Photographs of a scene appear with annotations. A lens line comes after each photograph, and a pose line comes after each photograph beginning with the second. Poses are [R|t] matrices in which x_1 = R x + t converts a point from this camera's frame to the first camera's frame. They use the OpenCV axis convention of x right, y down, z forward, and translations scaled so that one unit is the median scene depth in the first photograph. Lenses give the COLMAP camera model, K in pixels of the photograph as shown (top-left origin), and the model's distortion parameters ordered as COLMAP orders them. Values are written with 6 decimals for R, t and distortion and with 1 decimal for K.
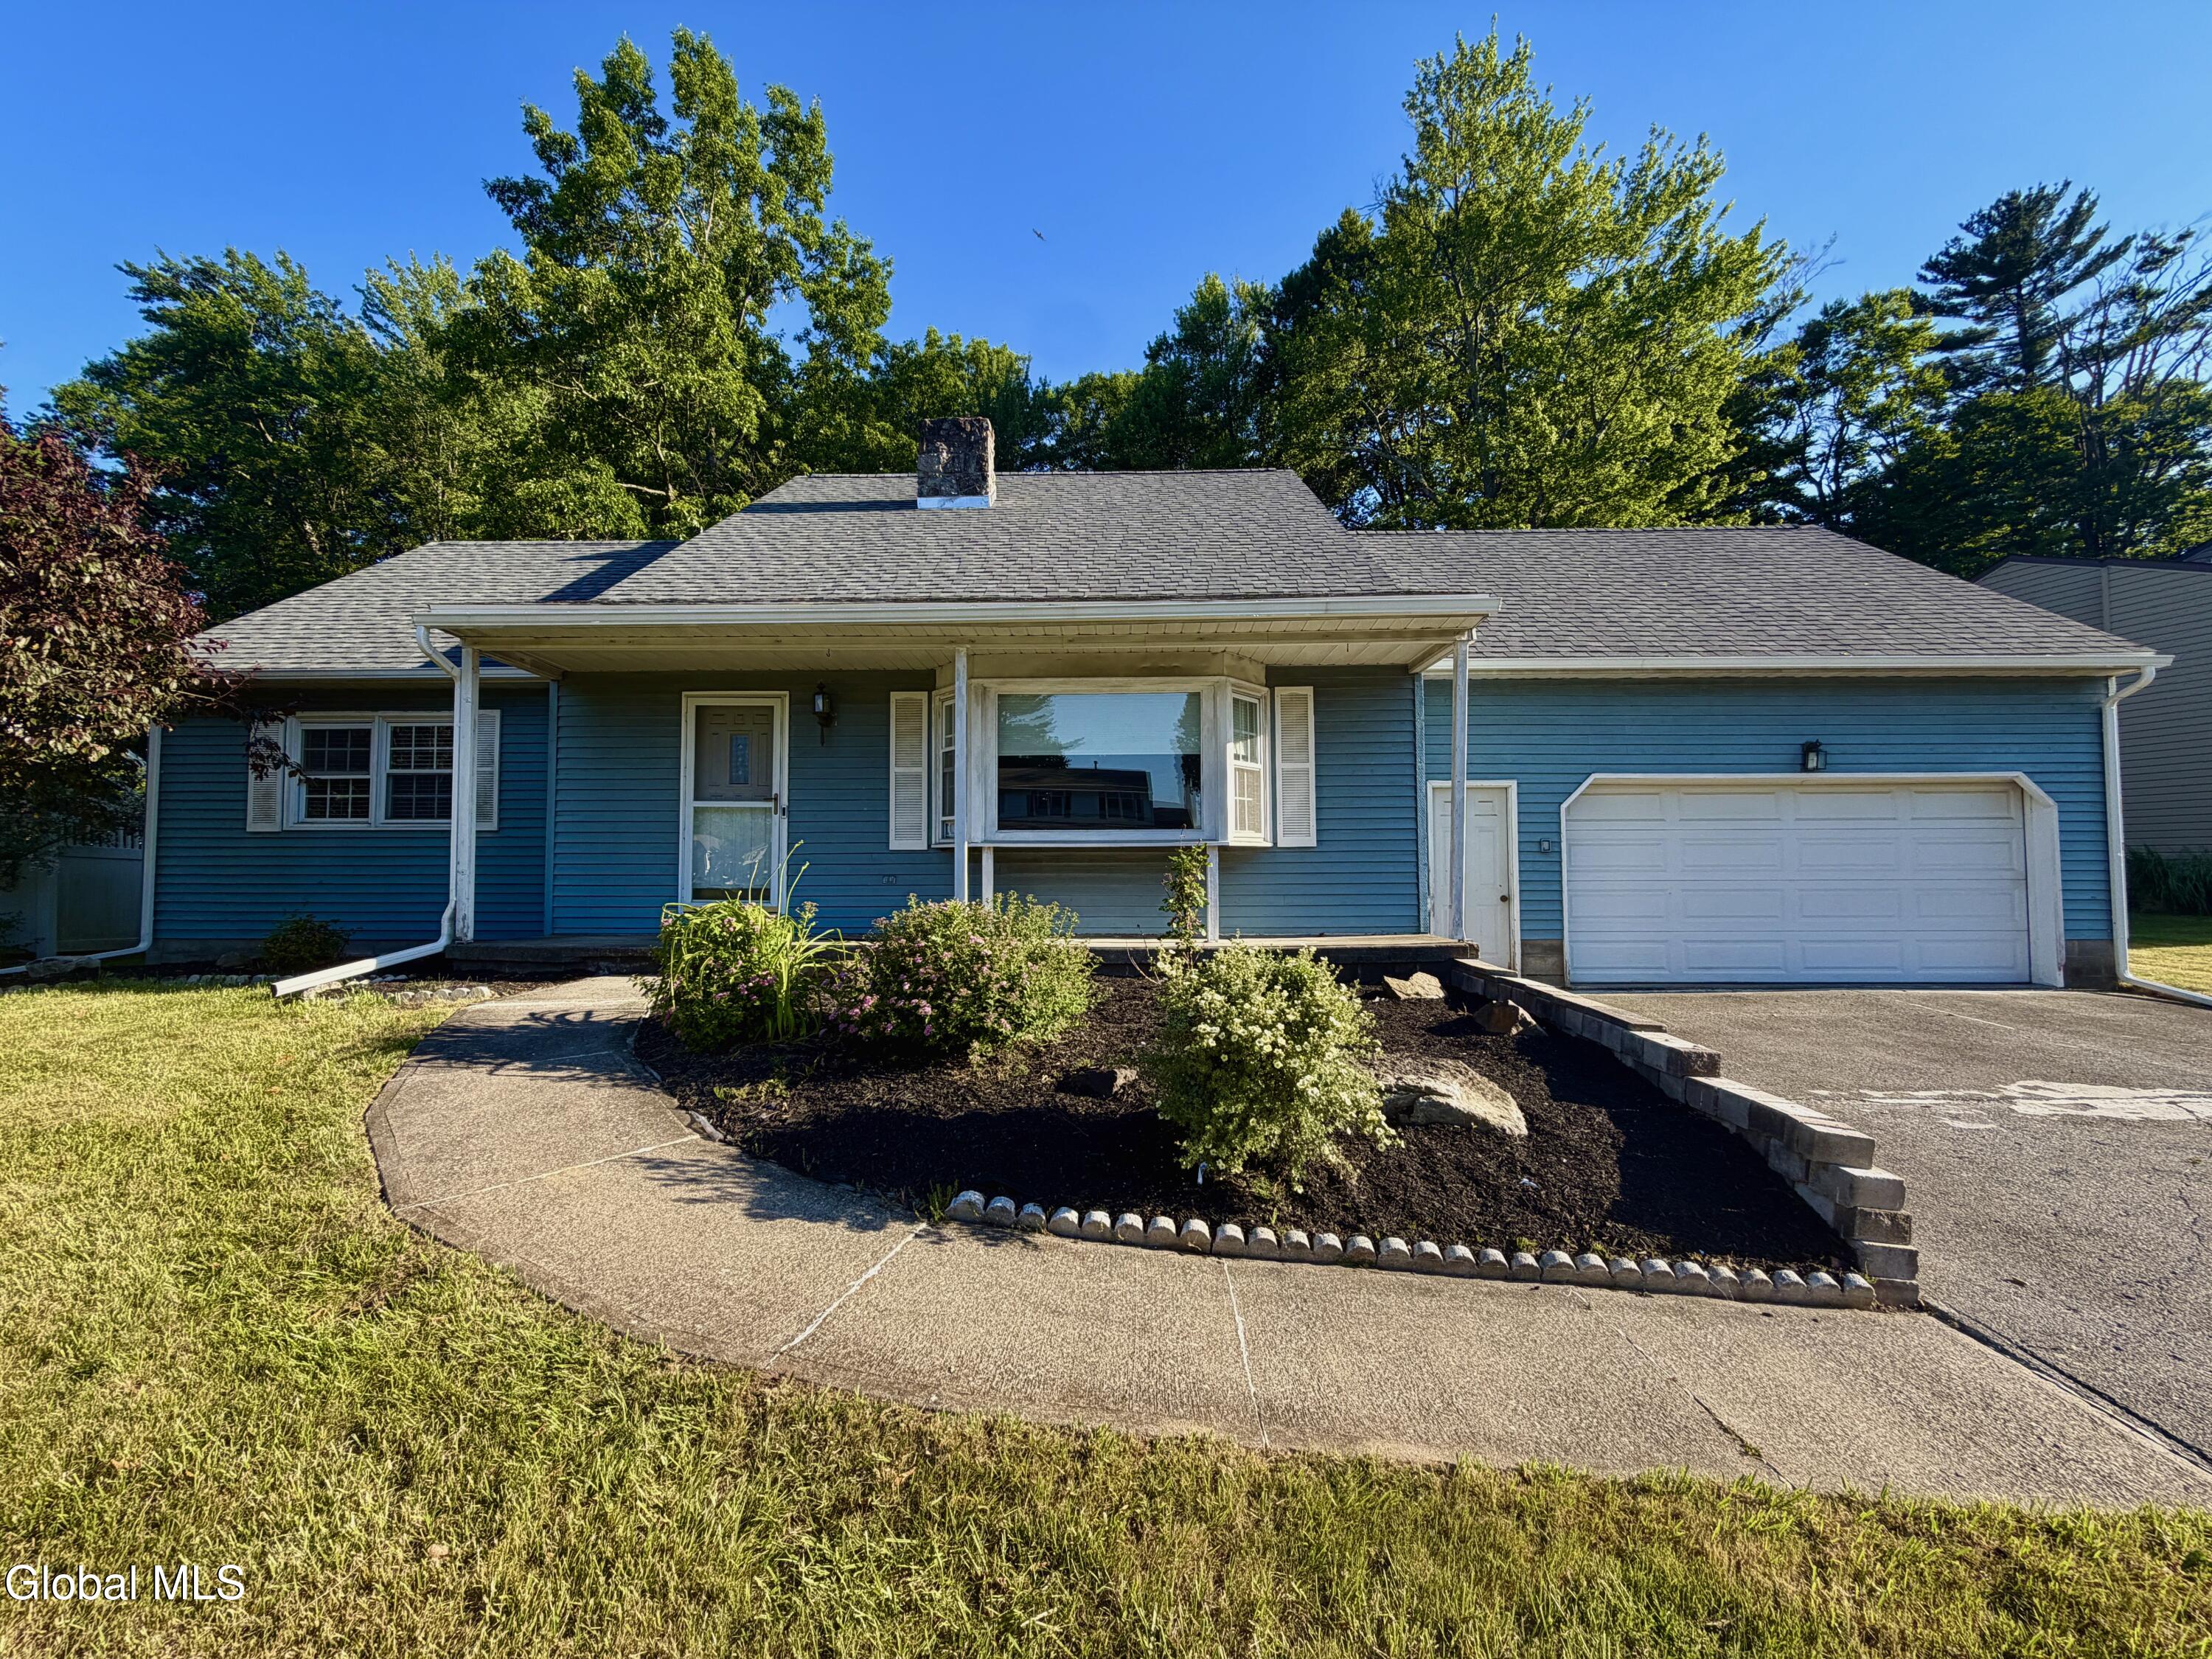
lens RADIAL K [[888.0, 0, 1105.1], [0, 888.0, 831.2], [0, 0, 1]] dist [0.000520, 0.000432]
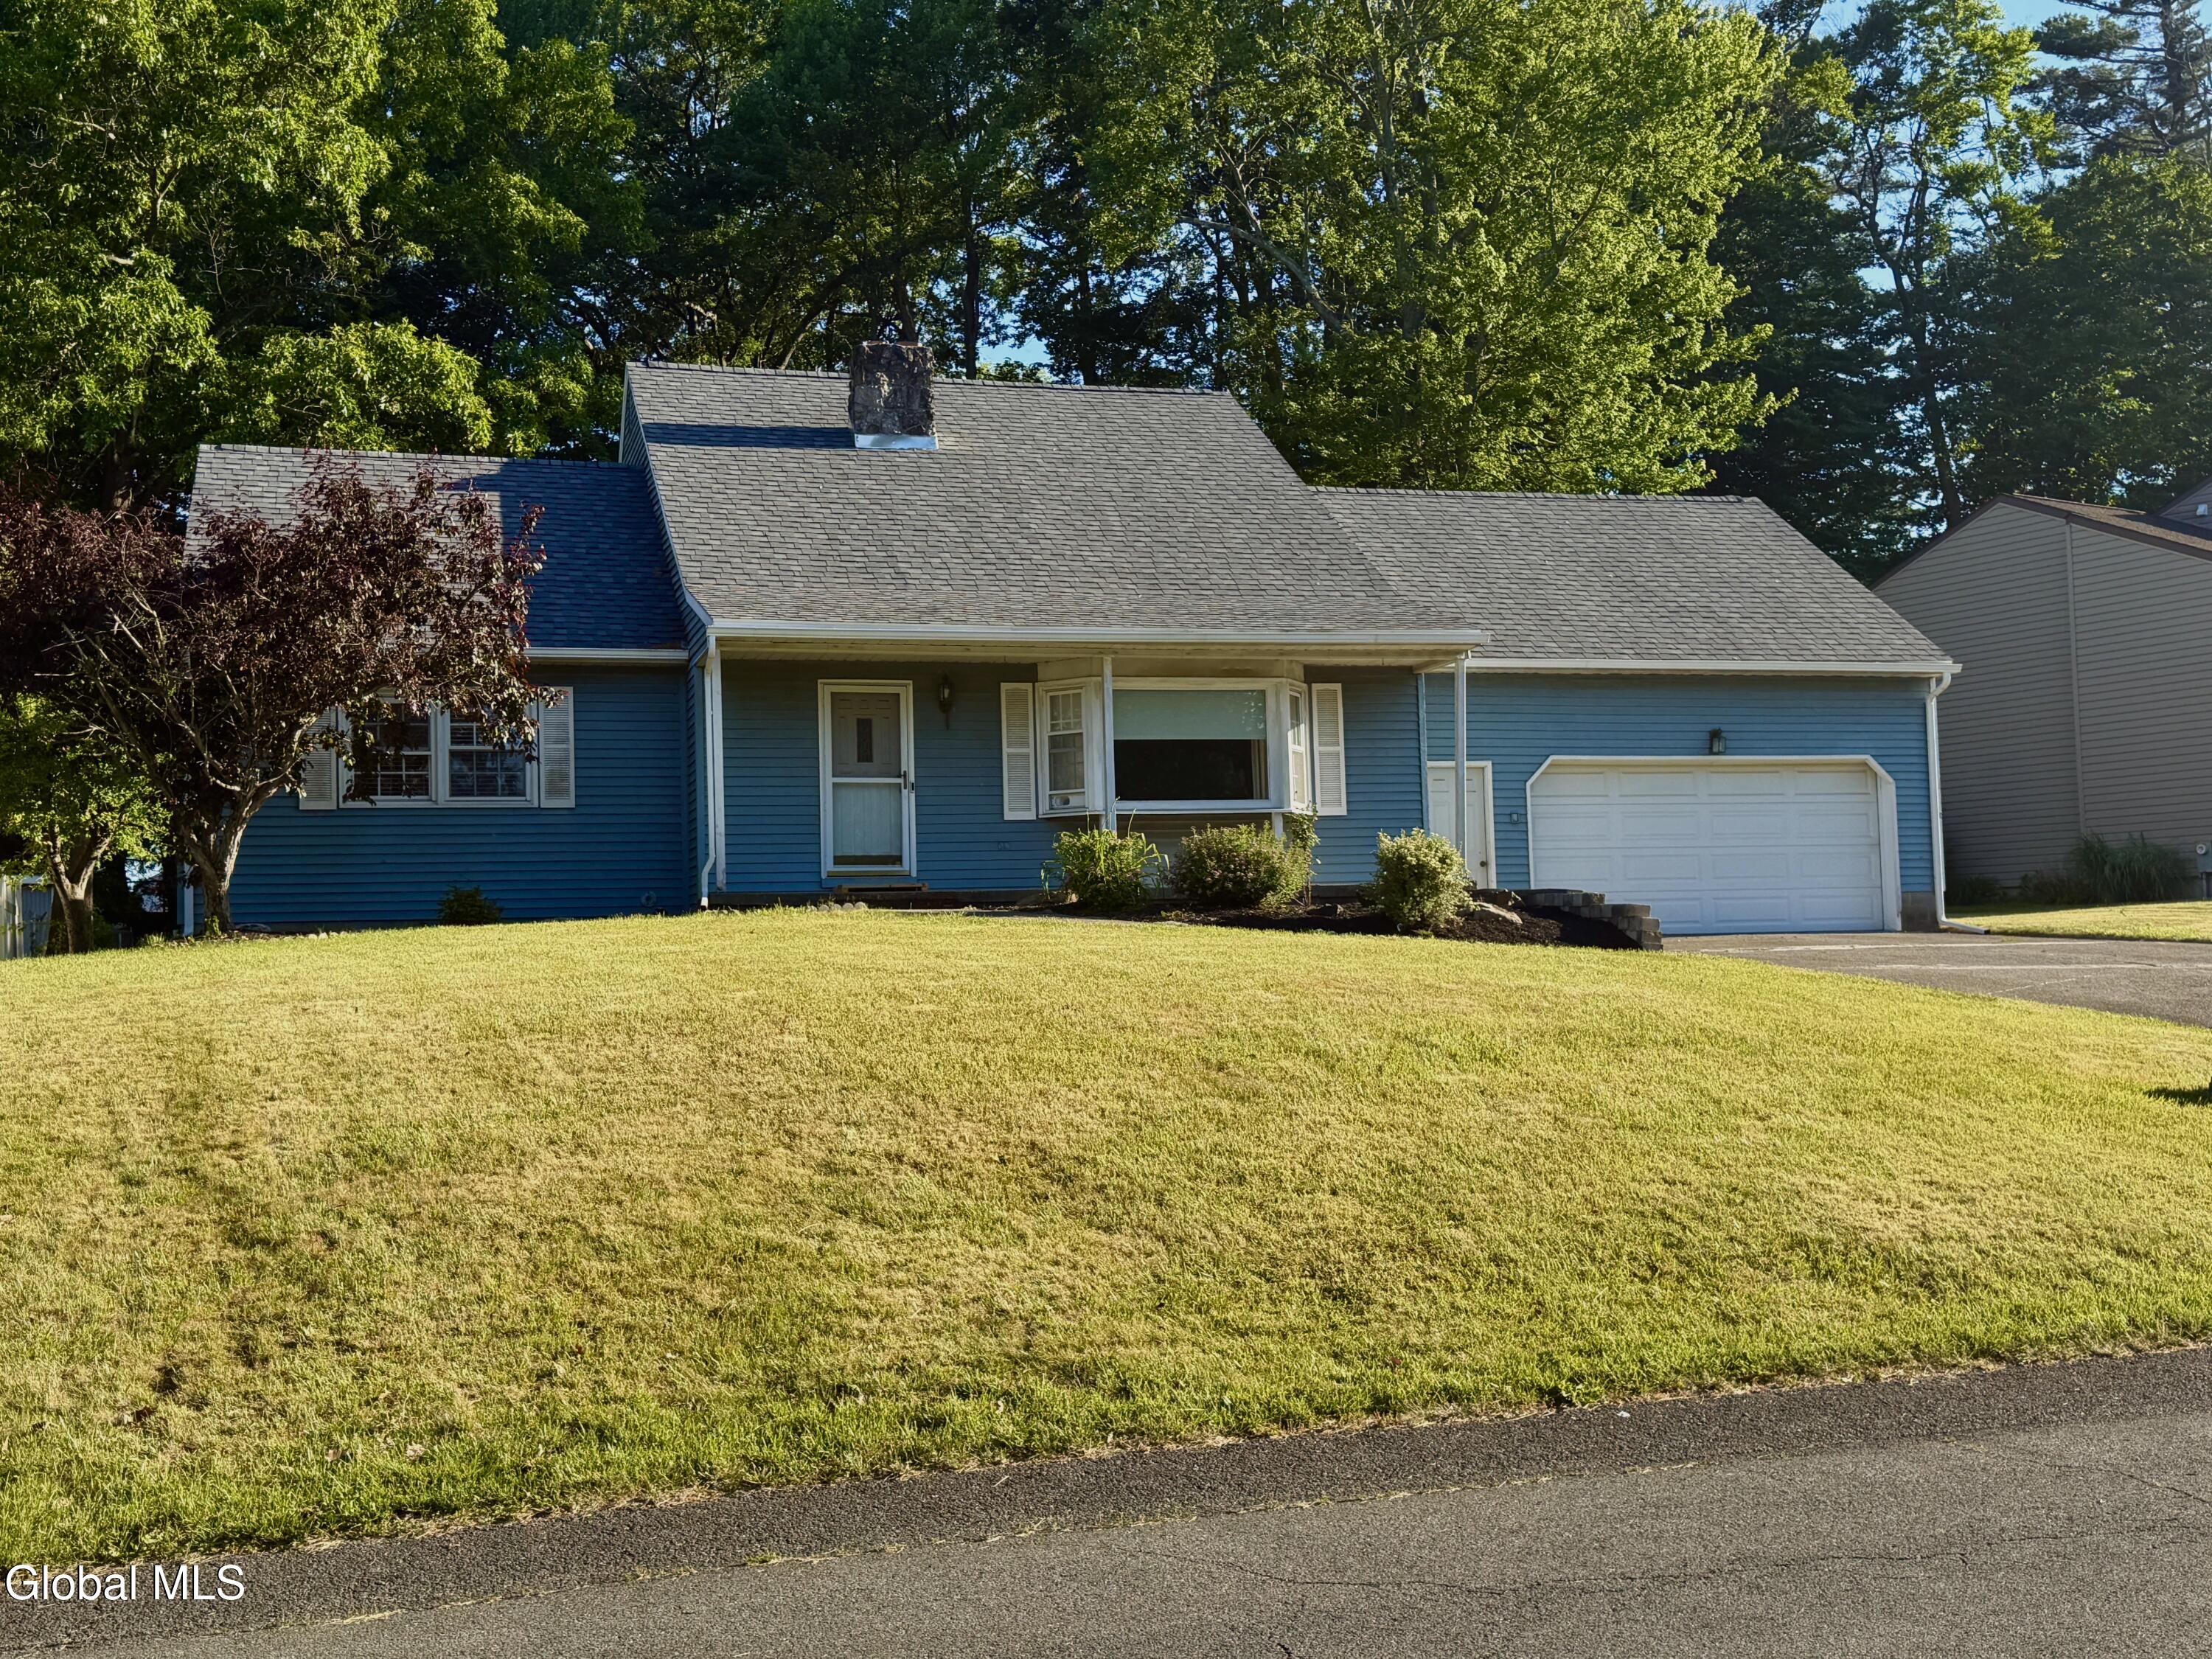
lens RADIAL K [[2443.8, 0, 1101.5], [0, 2443.8, 836.6], [0, 0, 1]] dist [0.053868, 0.000000]
pose [[0.951919, -0.006172, 0.306288, -0.976799], [0.013096, 0.999703, -0.020556, 0.097846], [-0.306070, 0.023579, 0.951717, -1.836217]]
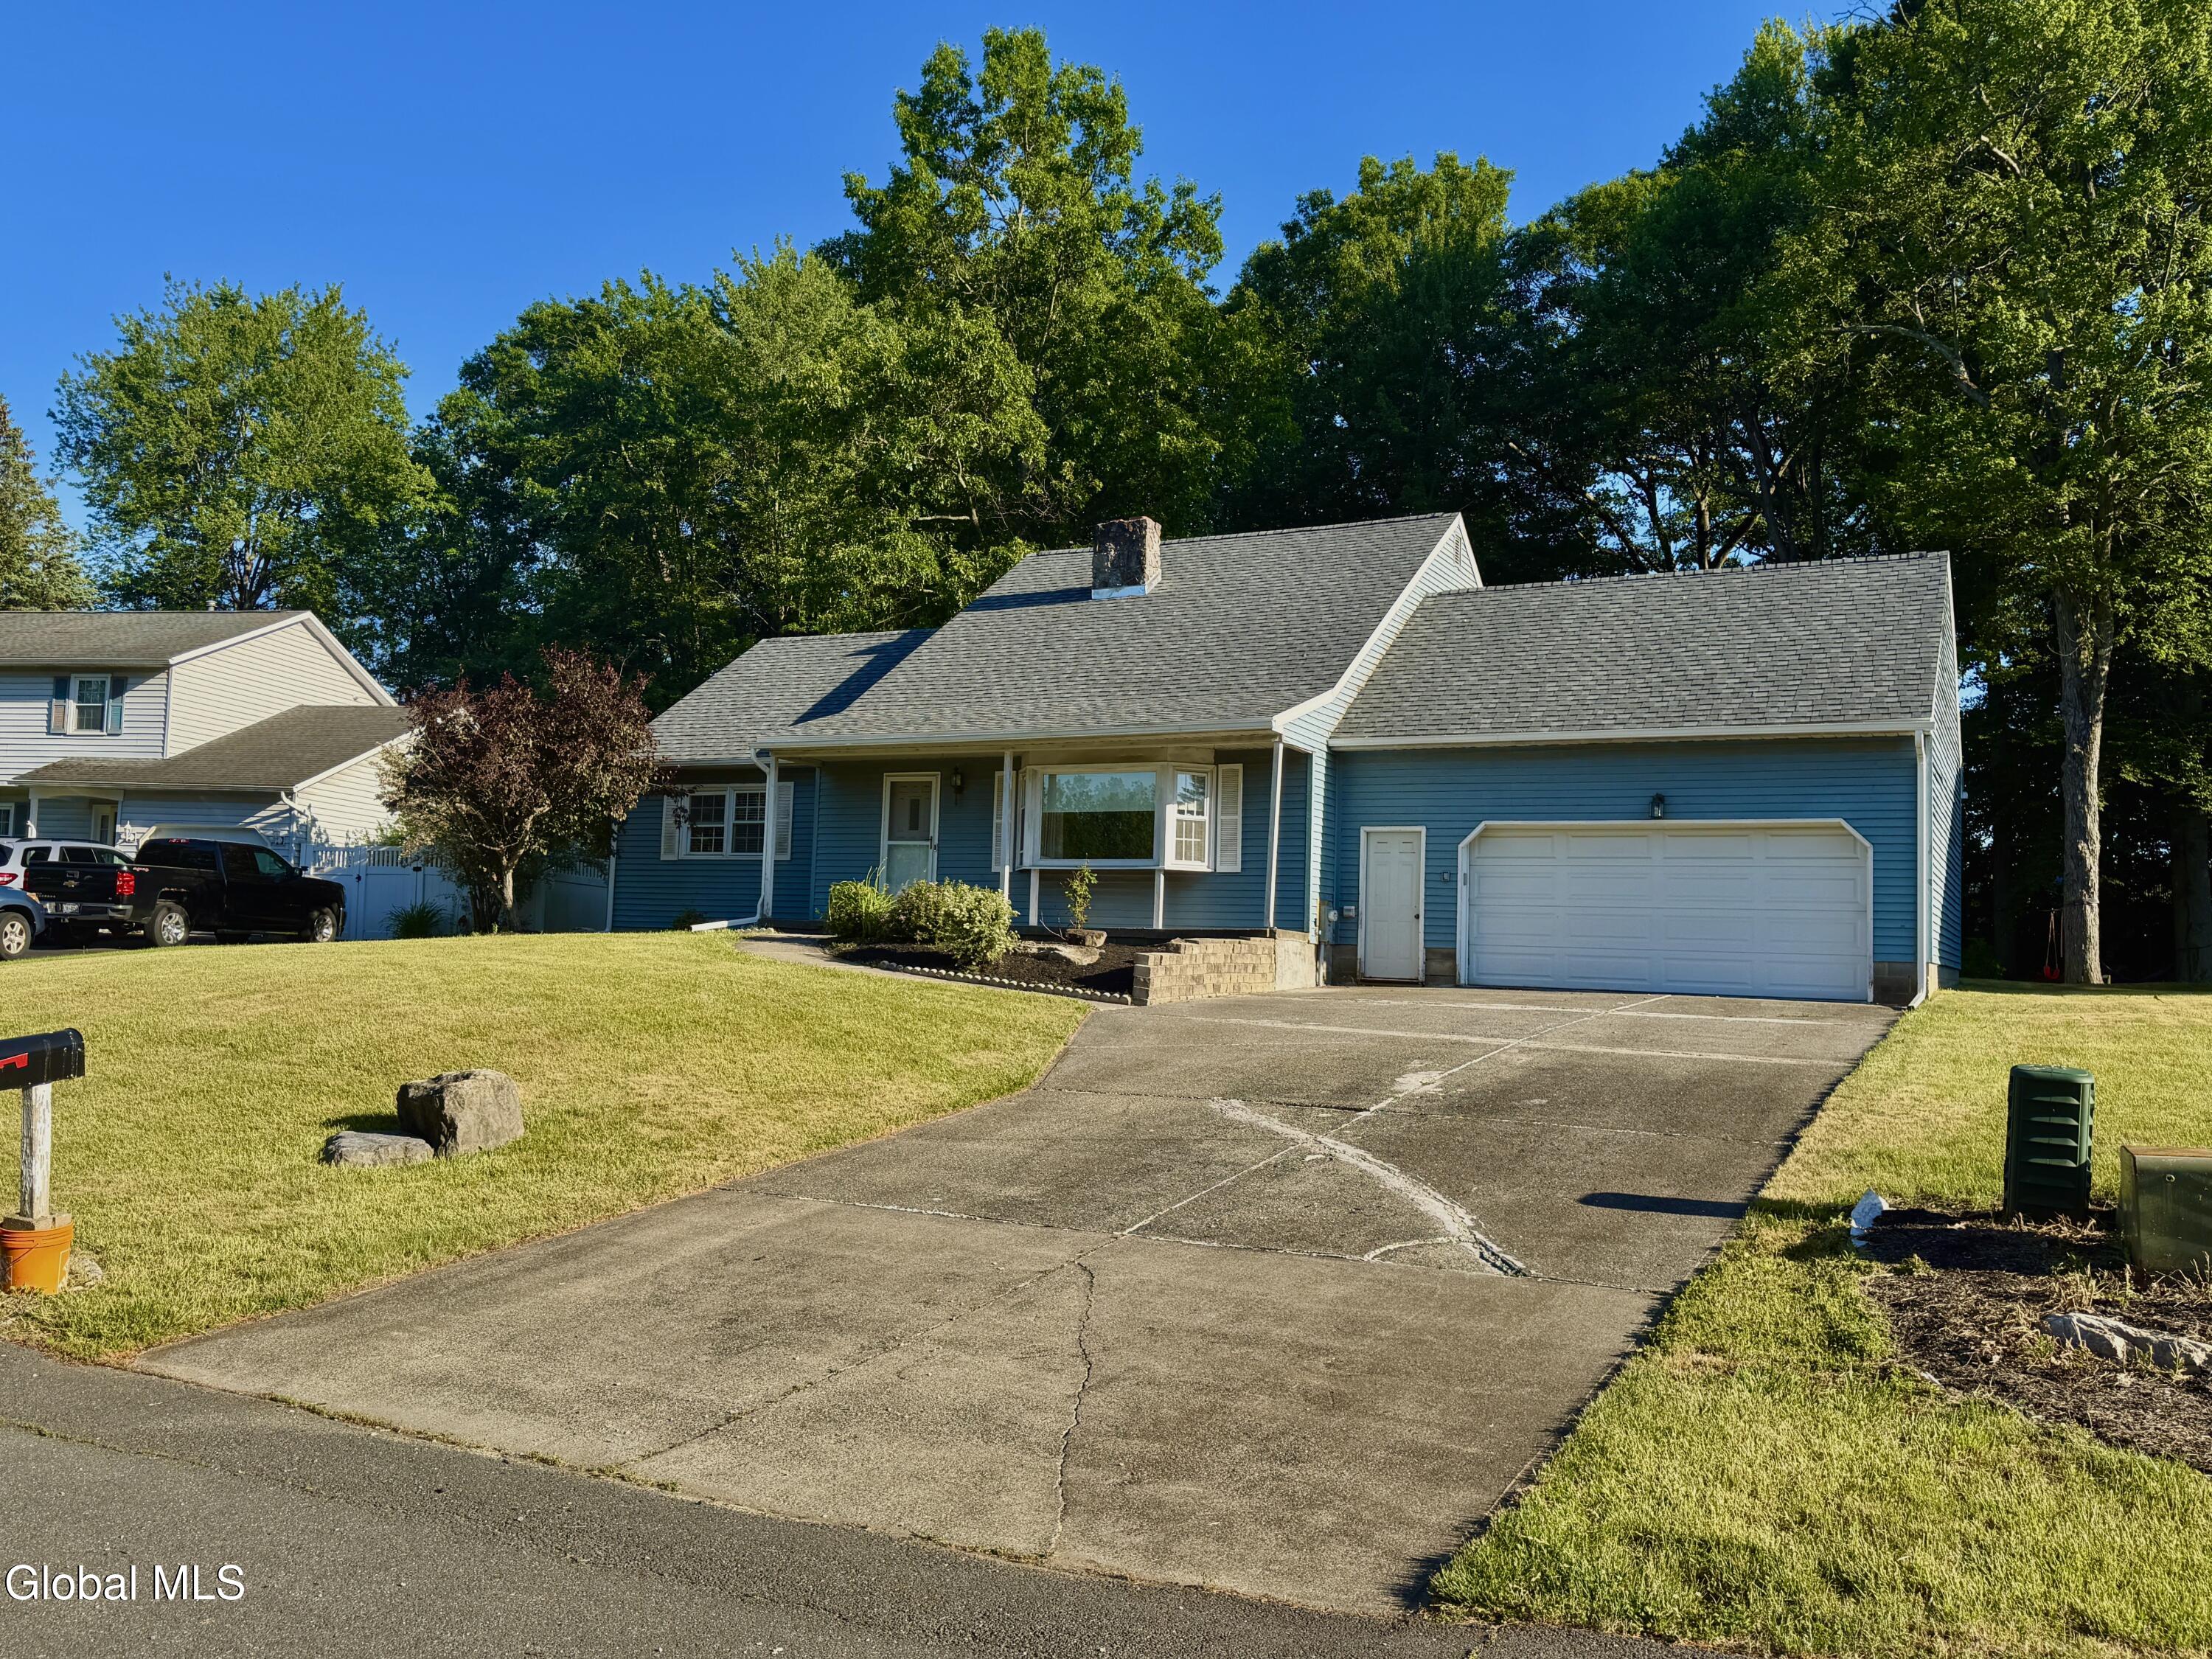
lens RADIAL K [[1825.1, 0, 1103.5], [0, 1825.1, 833.4], [0, 0, 1]] dist [0.120009, -0.025385]
pose [[0.893068, -0.000508, -0.449920, 1.237432], [-0.019327, 0.999033, -0.039492, 0.067996], [0.449505, 0.043964, 0.892195, -1.600450]]
